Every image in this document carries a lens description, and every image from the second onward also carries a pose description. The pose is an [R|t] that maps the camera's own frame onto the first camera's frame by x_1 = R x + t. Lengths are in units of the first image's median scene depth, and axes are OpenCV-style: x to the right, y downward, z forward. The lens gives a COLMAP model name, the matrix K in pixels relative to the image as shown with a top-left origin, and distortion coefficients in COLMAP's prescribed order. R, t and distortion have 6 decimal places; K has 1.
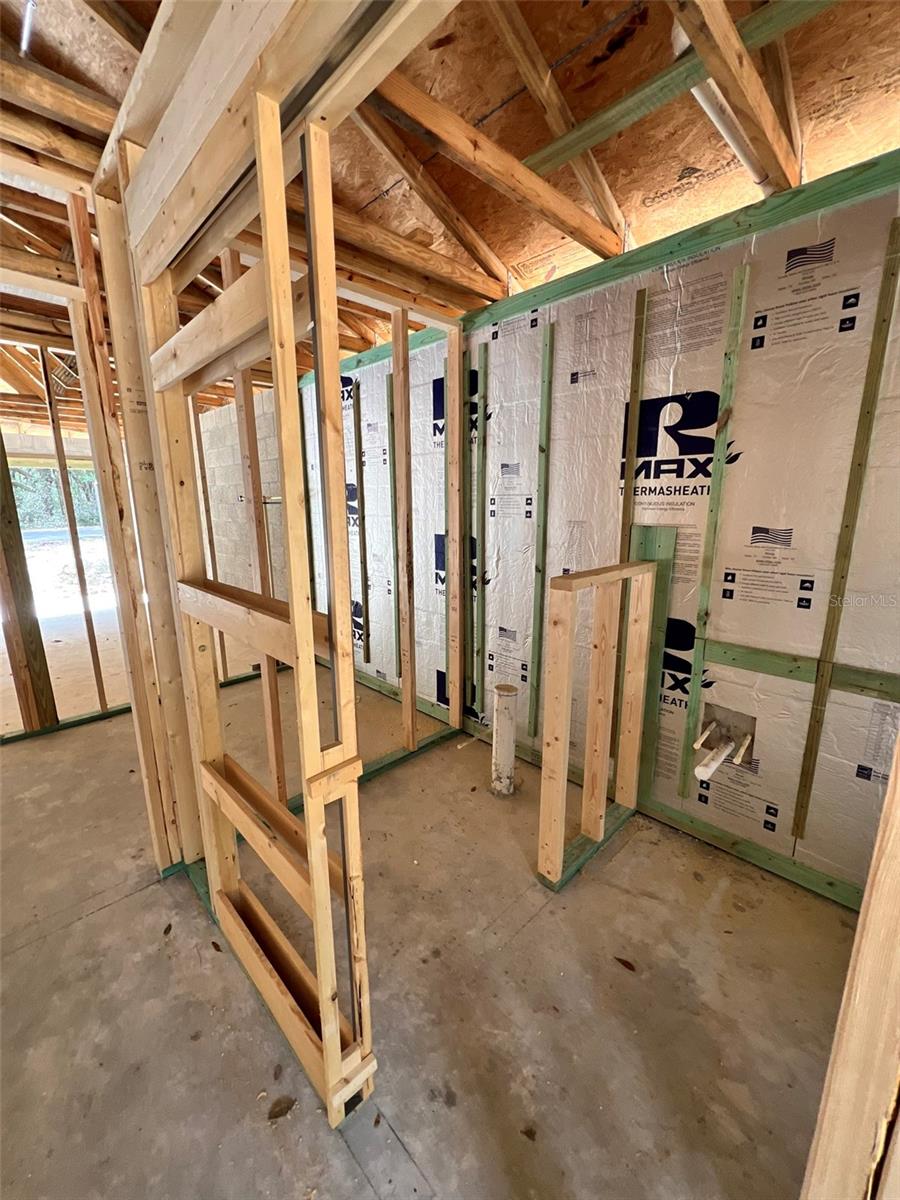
lens RADIAL K [[479.8, 0, 448.4], [0, 479.8, 601.5], [0, 0, 1]] dist [0.000942, 0.000260]
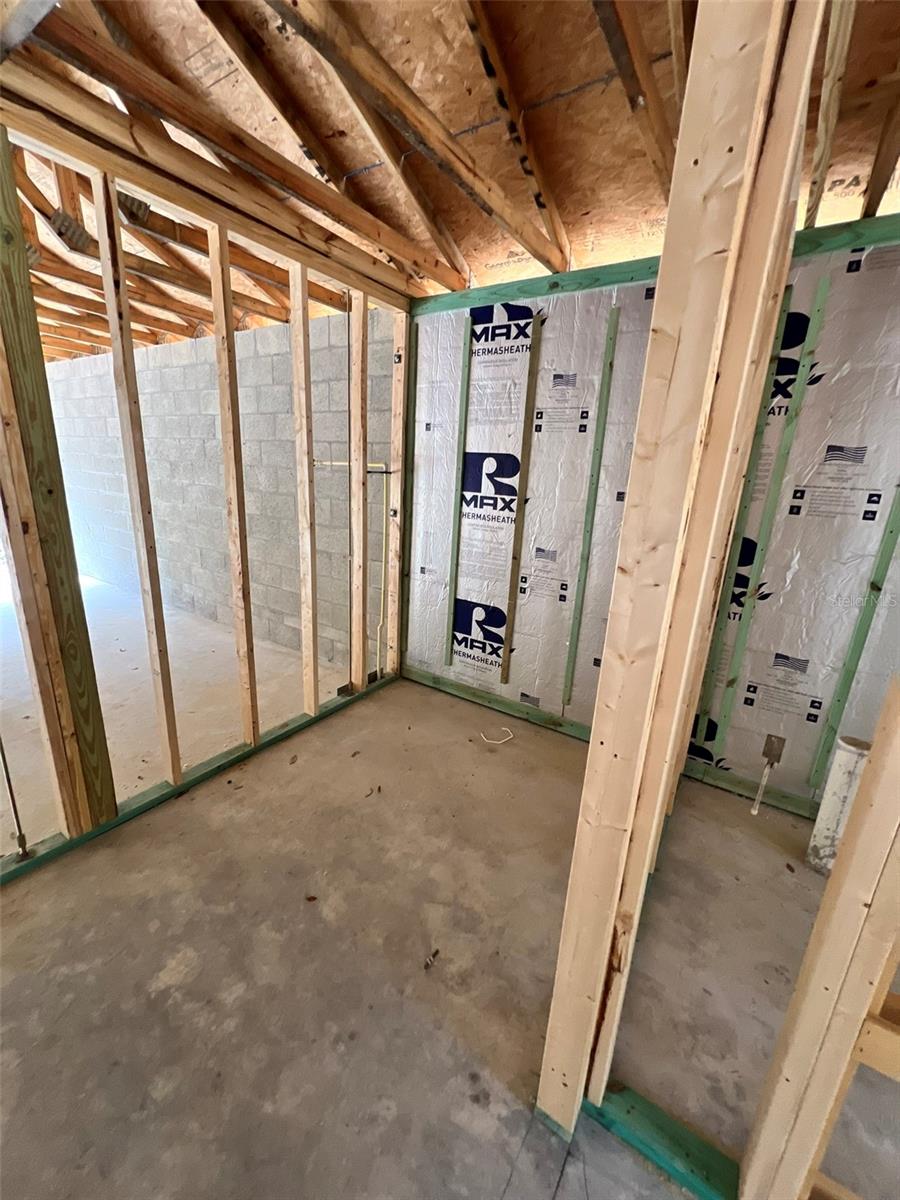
lens RADIAL K [[479.8, 0, 444.5], [0, 479.8, 599.8], [0, 0, 1]] dist [0.000942, 0.000260]
pose [[0.975761, -0.005644, 0.218765, -0.871361], [-0.007938, 0.998096, 0.061159, -0.114431], [-0.218693, -0.061414, 0.973859, 0.509614]]
